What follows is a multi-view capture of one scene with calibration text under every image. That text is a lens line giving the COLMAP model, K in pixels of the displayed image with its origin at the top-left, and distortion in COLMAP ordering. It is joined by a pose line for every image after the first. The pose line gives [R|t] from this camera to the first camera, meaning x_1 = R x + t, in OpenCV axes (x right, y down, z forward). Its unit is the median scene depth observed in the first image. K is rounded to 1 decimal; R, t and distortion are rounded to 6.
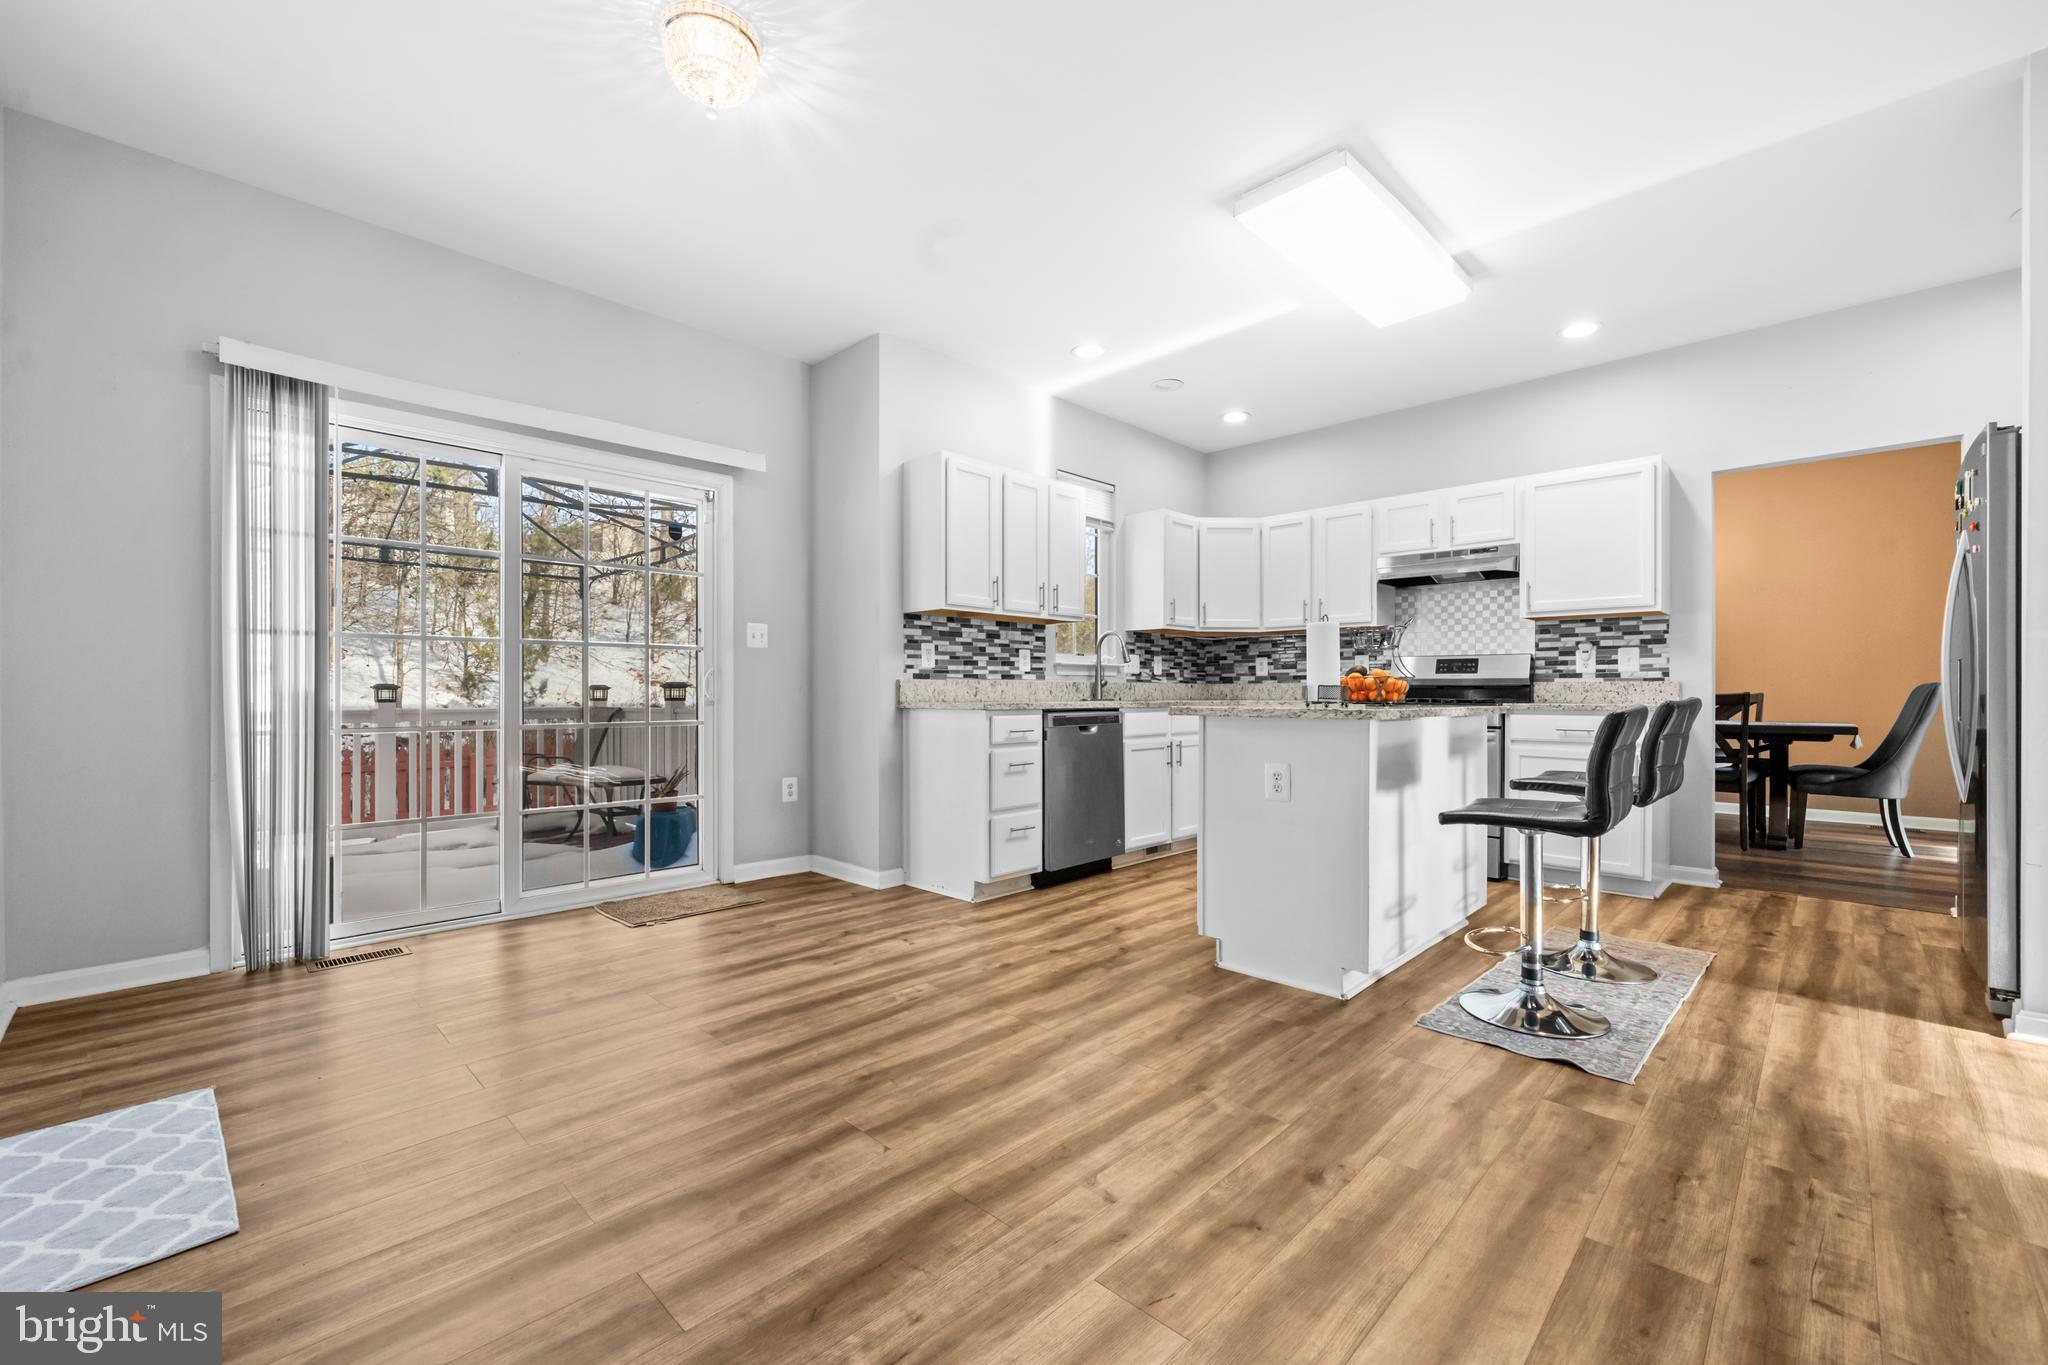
lens RADIAL K [[816.6, 0, 1024.6], [0, 816.6, 695.2], [0, 0, 1]] dist [-0.003970, -0.000314]
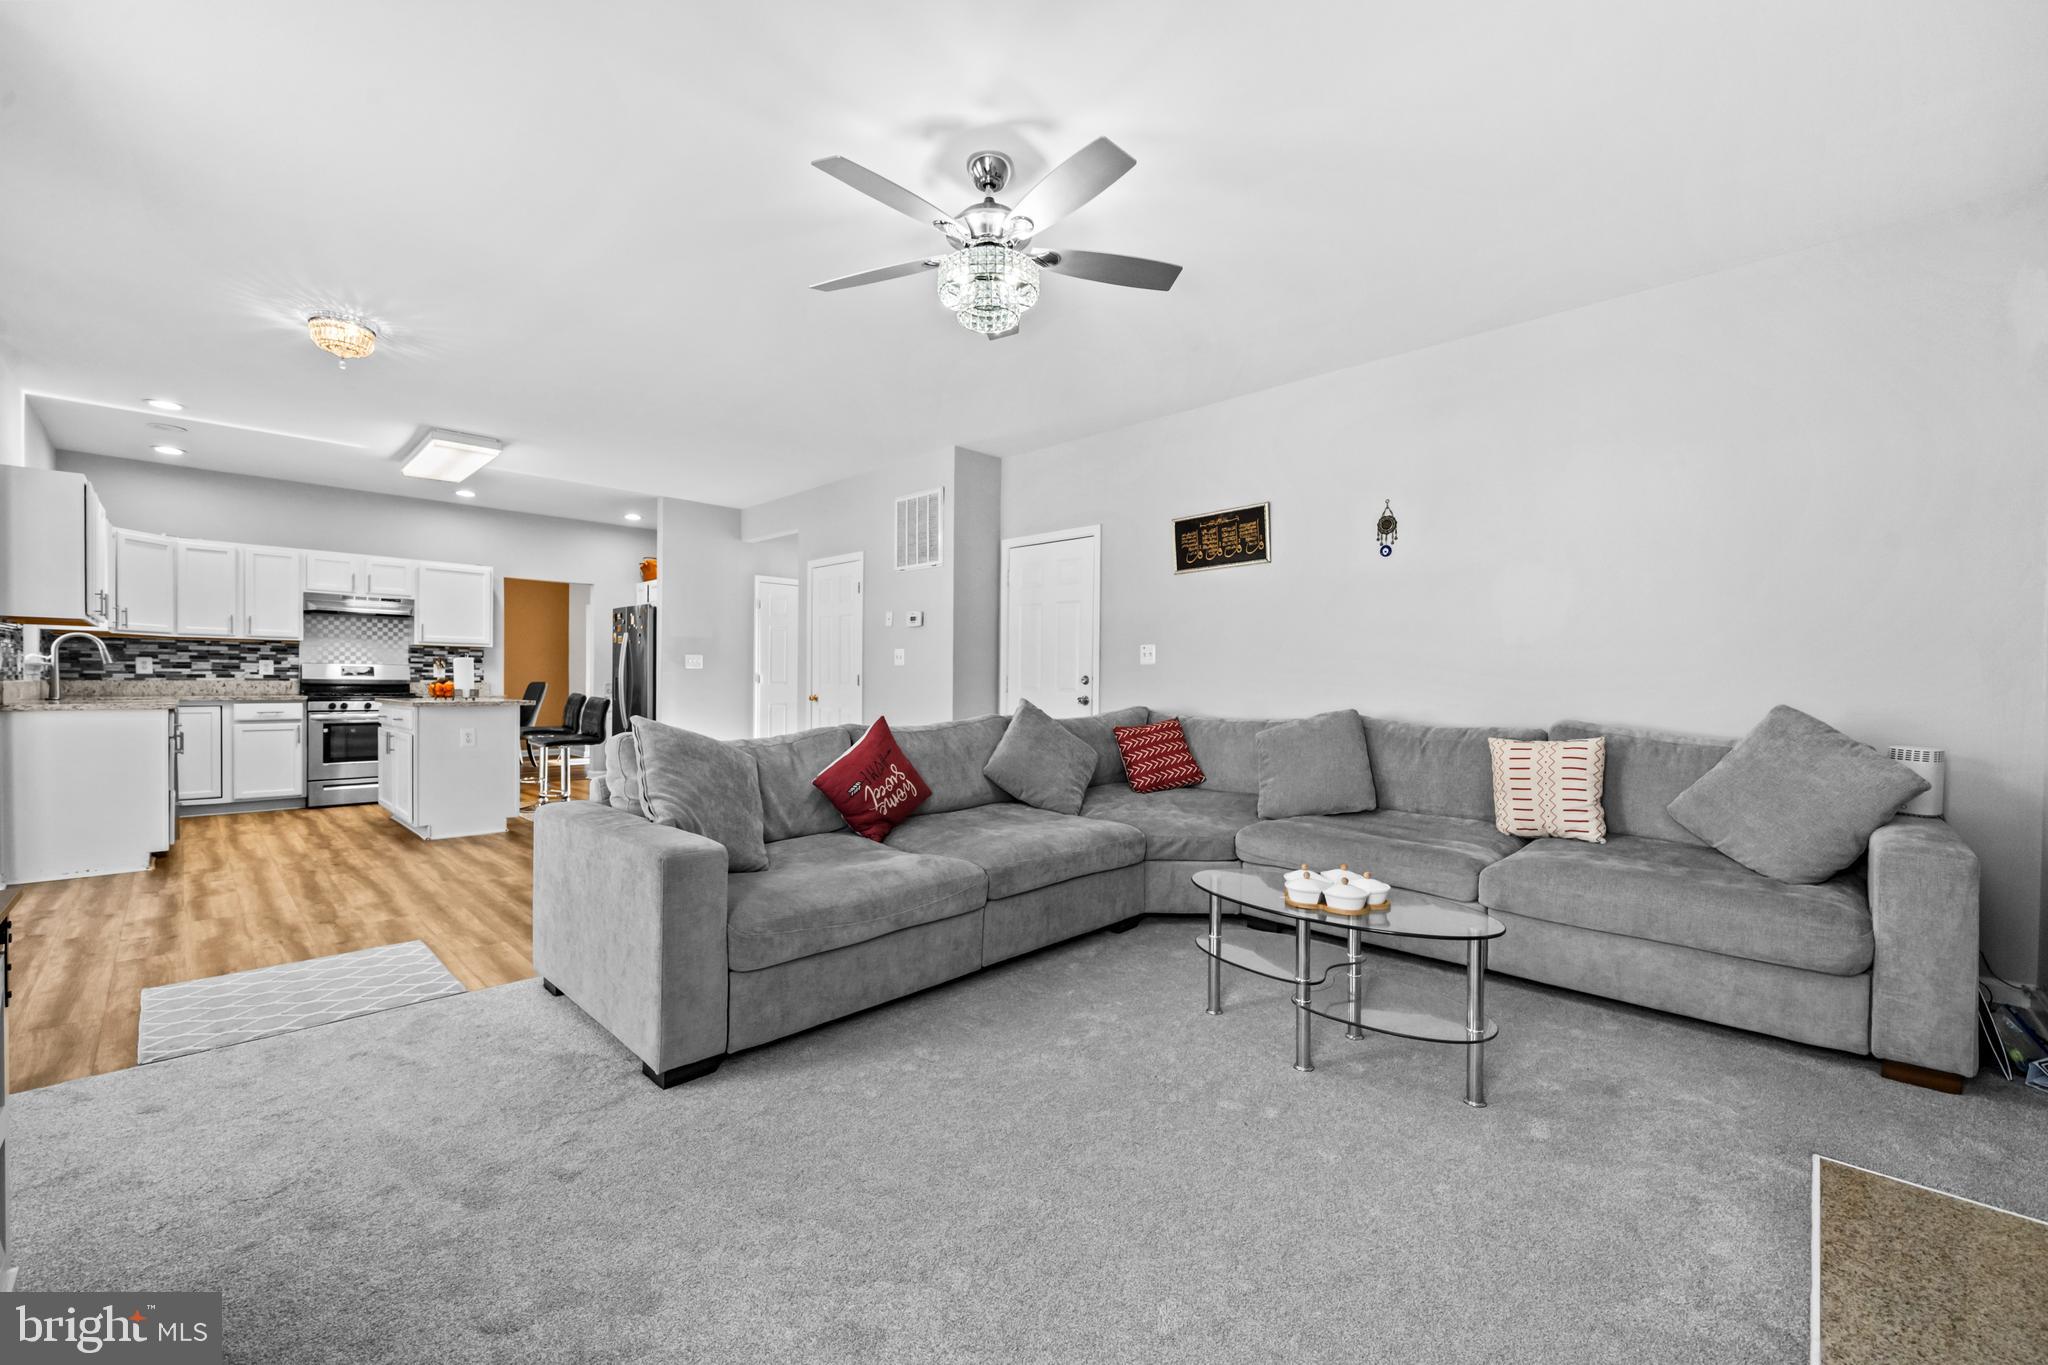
lens RADIAL K [[816.6, 0, 1018.6], [0, 816.6, 697.7], [0, 0, 1]] dist [-0.003970, -0.000314]
pose [[-0.008870, -0.018386, 0.999792, -1.052553], [-0.005347, 0.999818, 0.018339, -0.023166], [-0.999946, -0.005184, -0.008967, -0.217972]]
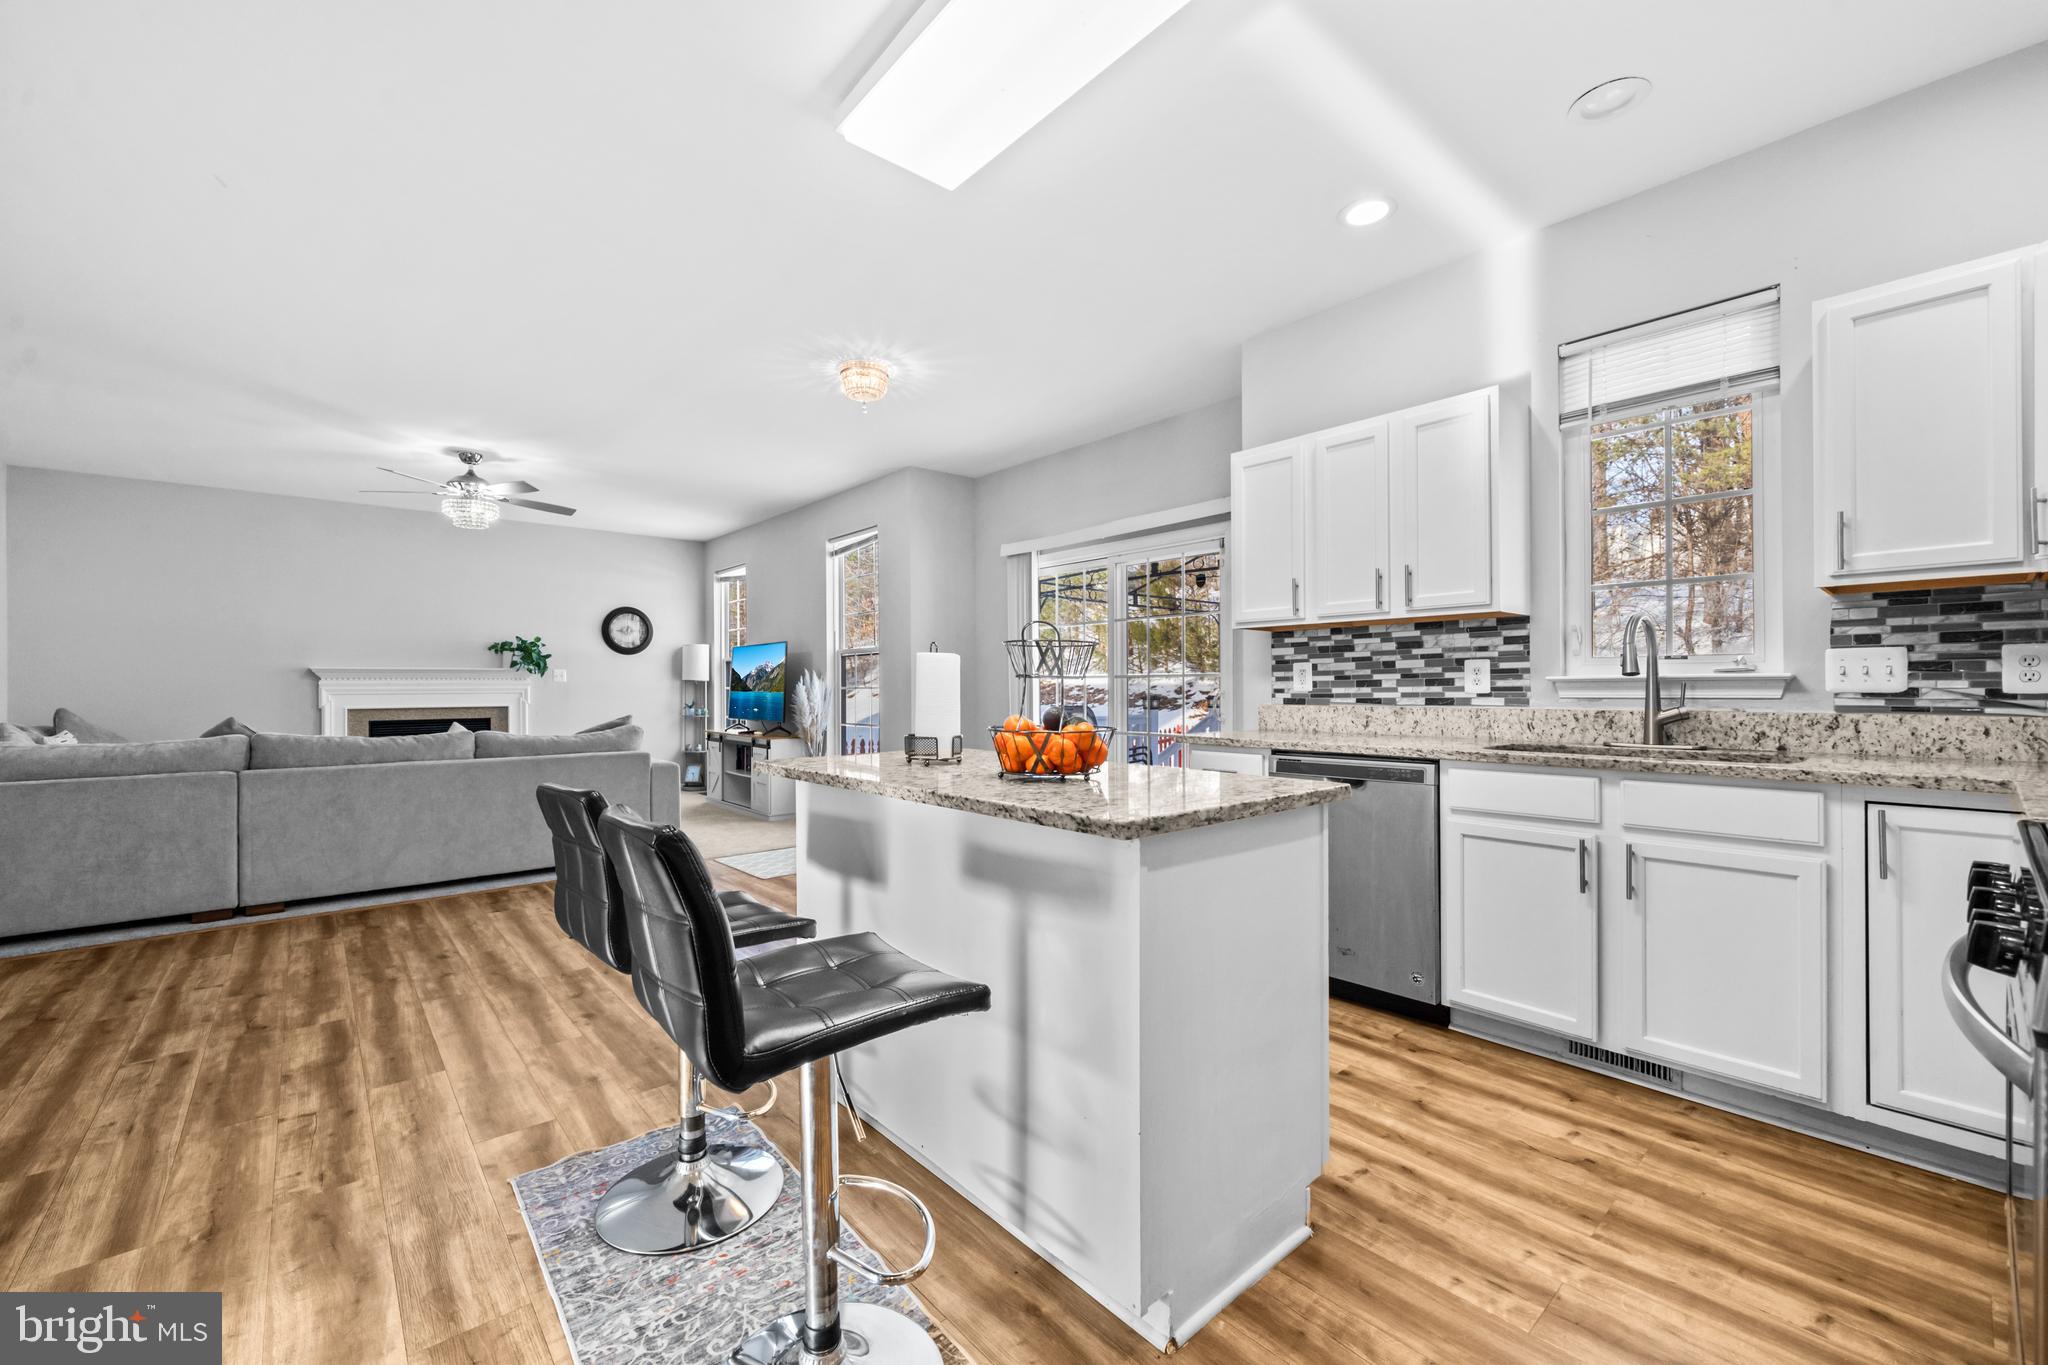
lens RADIAL K [[816.6, 0, 1017.9], [0, 816.6, 686.0], [0, 0, 1]] dist [-0.003970, -0.000314]
pose [[-0.069684, -0.003545, -0.997563, 0.716466], [0.001199, 0.999993, -0.003638, -0.034787], [0.997568, -0.001450, -0.069680, 0.721300]]
